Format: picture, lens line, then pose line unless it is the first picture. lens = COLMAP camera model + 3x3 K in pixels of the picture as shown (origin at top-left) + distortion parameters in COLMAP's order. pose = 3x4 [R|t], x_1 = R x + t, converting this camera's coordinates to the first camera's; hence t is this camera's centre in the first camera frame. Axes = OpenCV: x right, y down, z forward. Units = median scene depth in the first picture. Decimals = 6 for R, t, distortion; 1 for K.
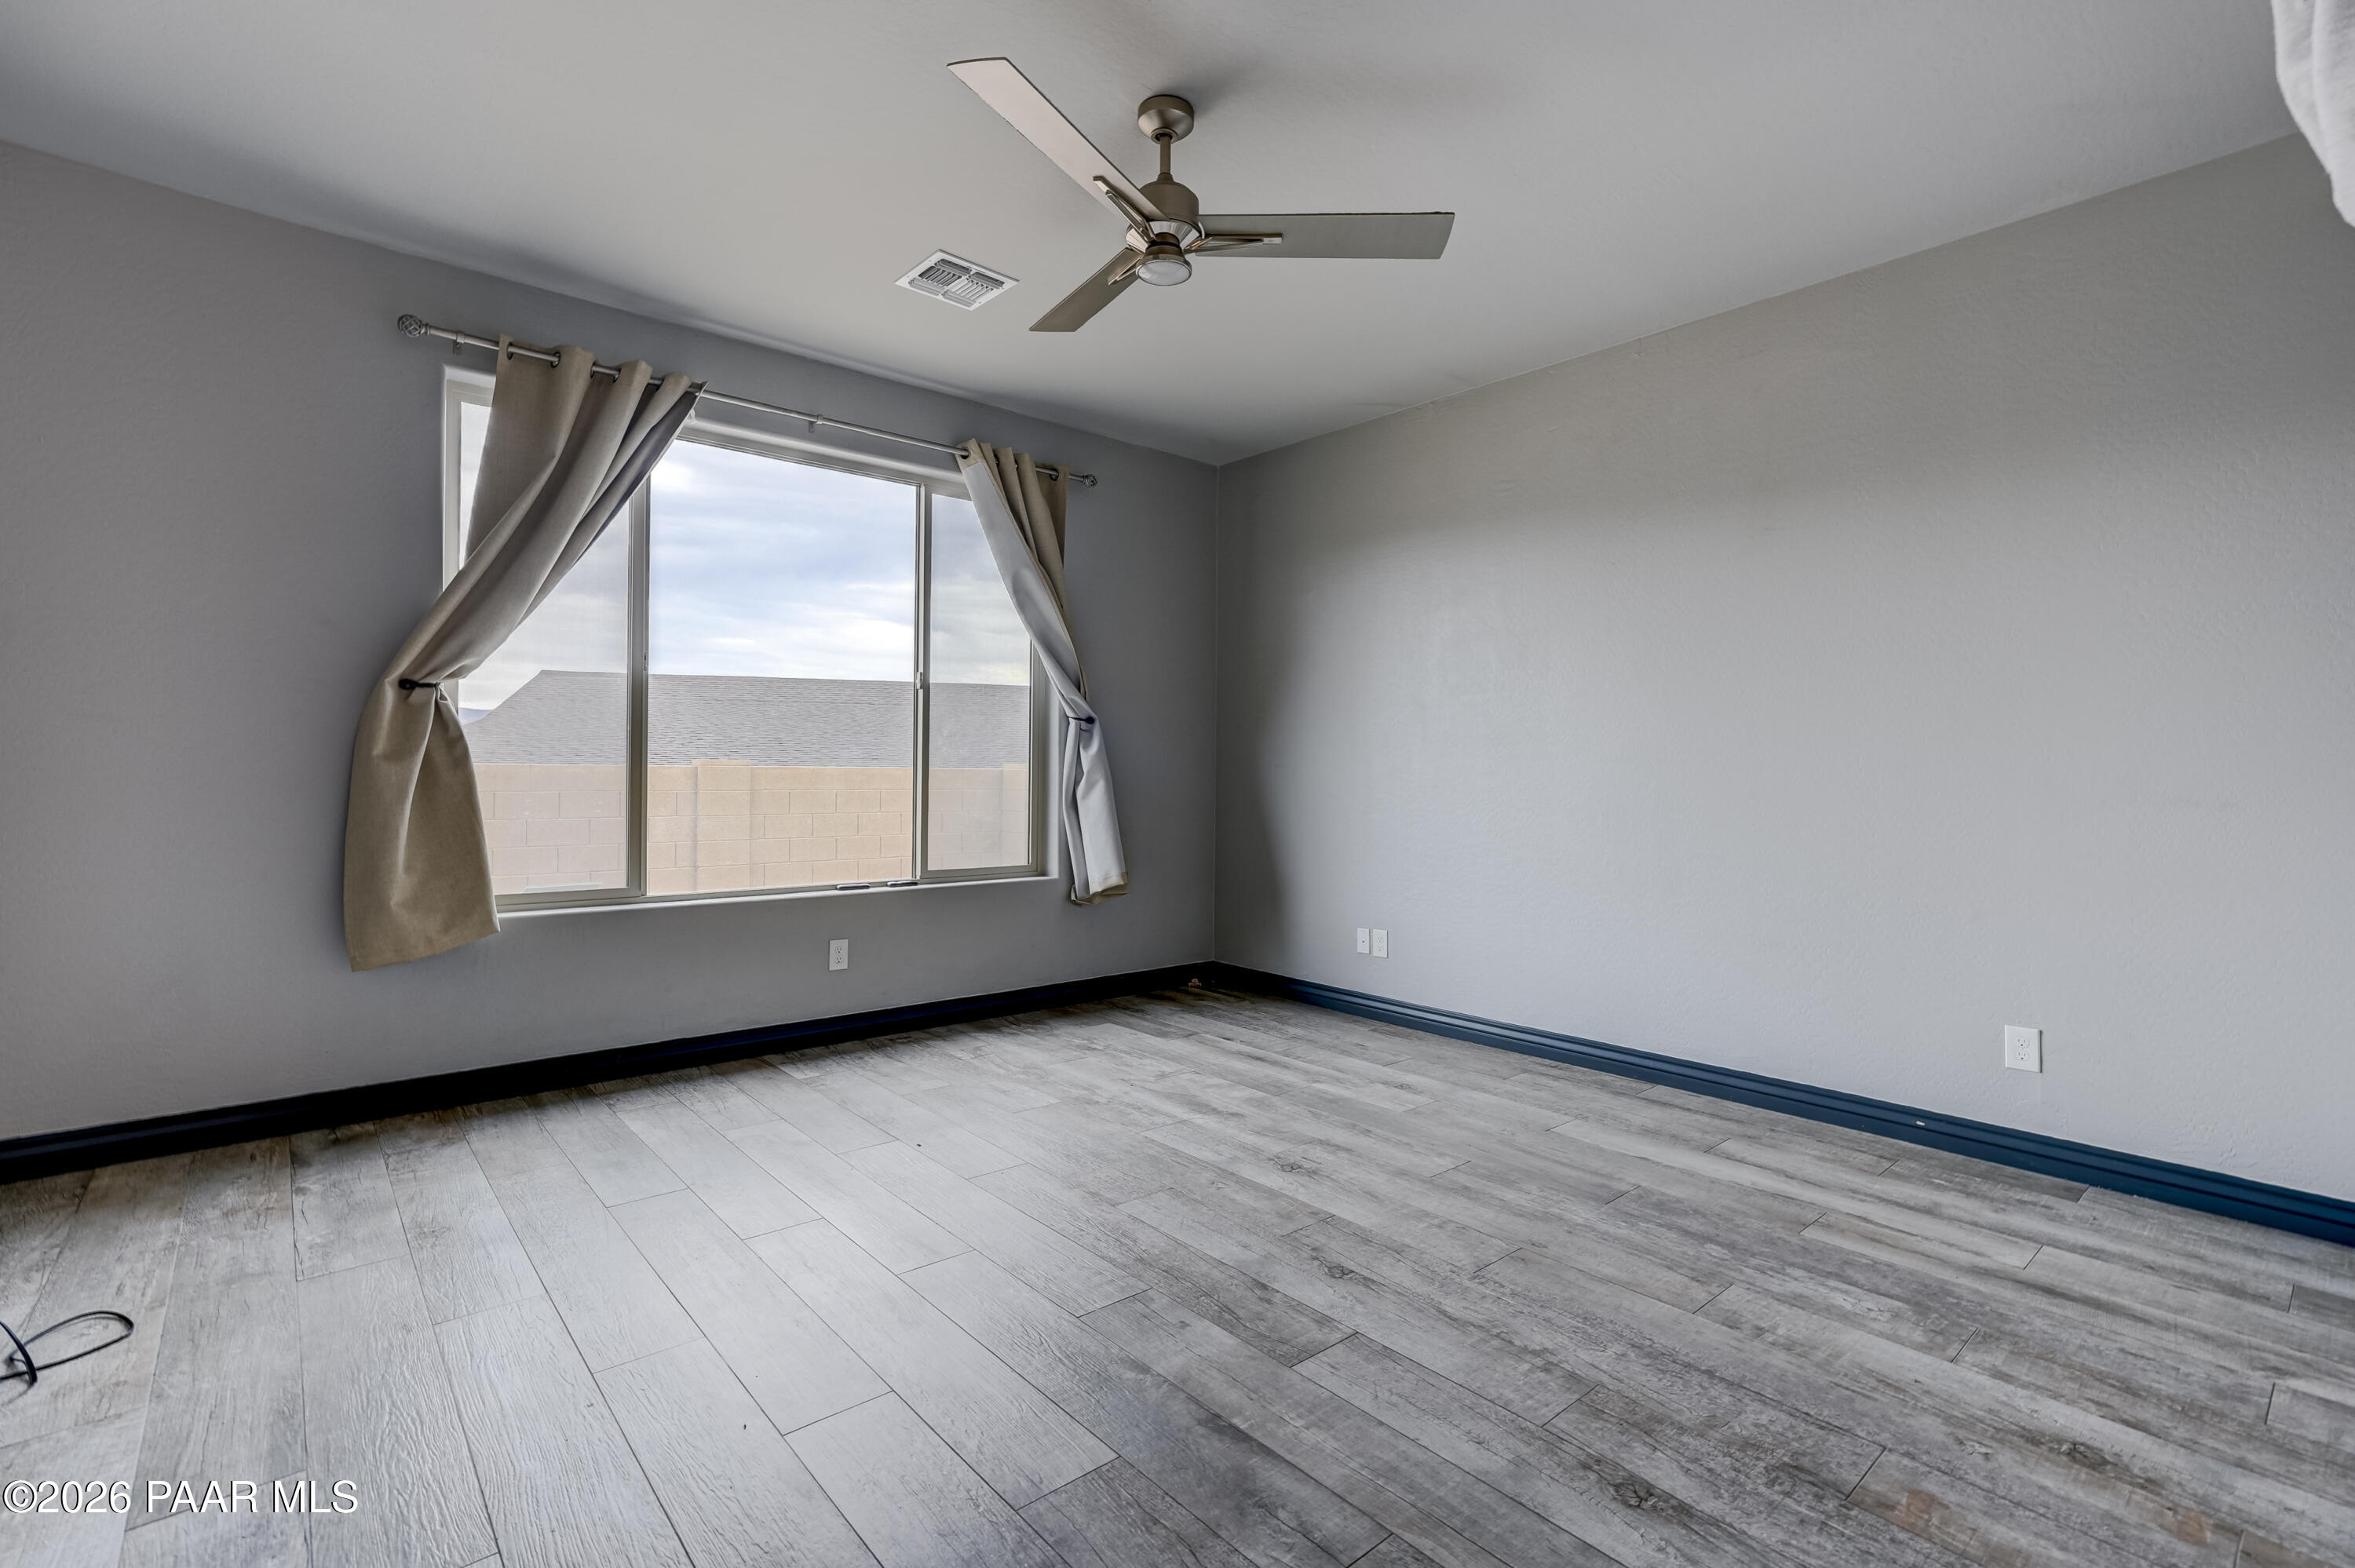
lens RADIAL K [[1082.9, 0, 1180.0], [0, 1082.9, 773.9], [0, 0, 1]] dist [-0.010805, 0.009982]
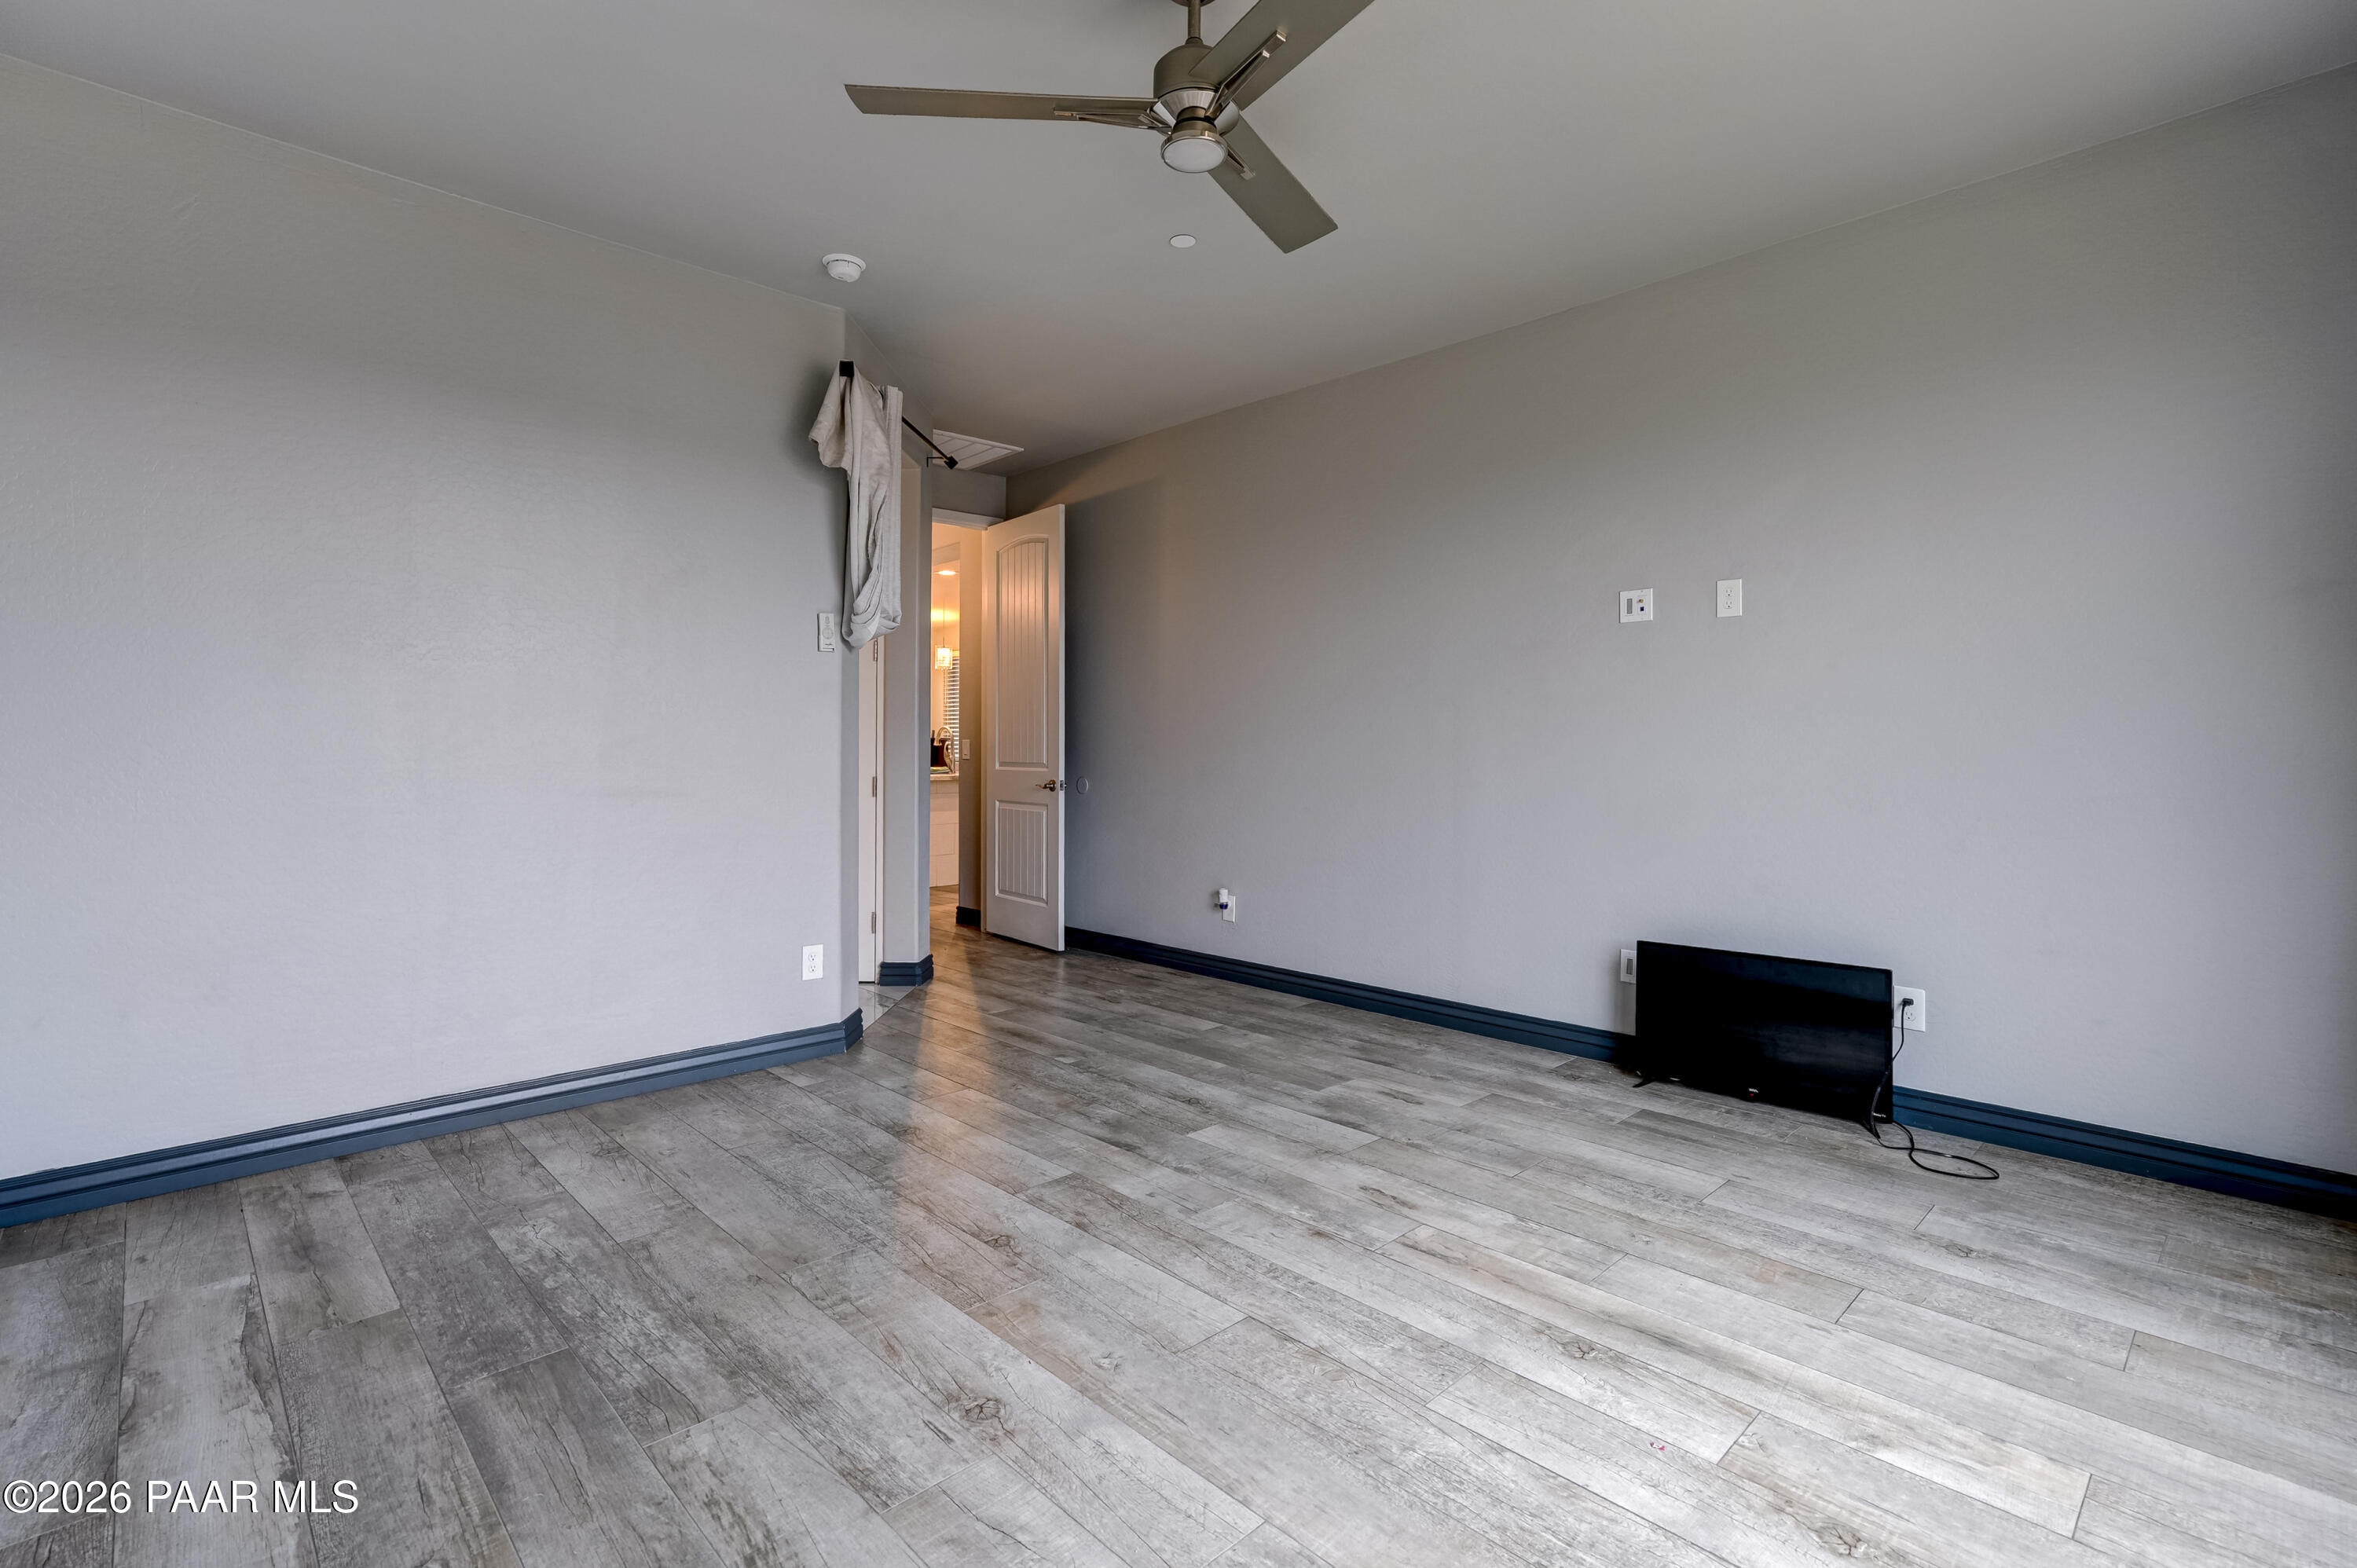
lens RADIAL K [[1083.9, 0, 1178.6], [0, 1083.9, 774.5], [0, 0, 1]] dist [-0.010805, 0.009982]
pose [[-0.998754, -0.009247, -0.049041, 0.034538], [-0.010649, 0.999540, 0.028405, -0.006128], [0.048756, 0.028892, -0.998393, 2.028058]]
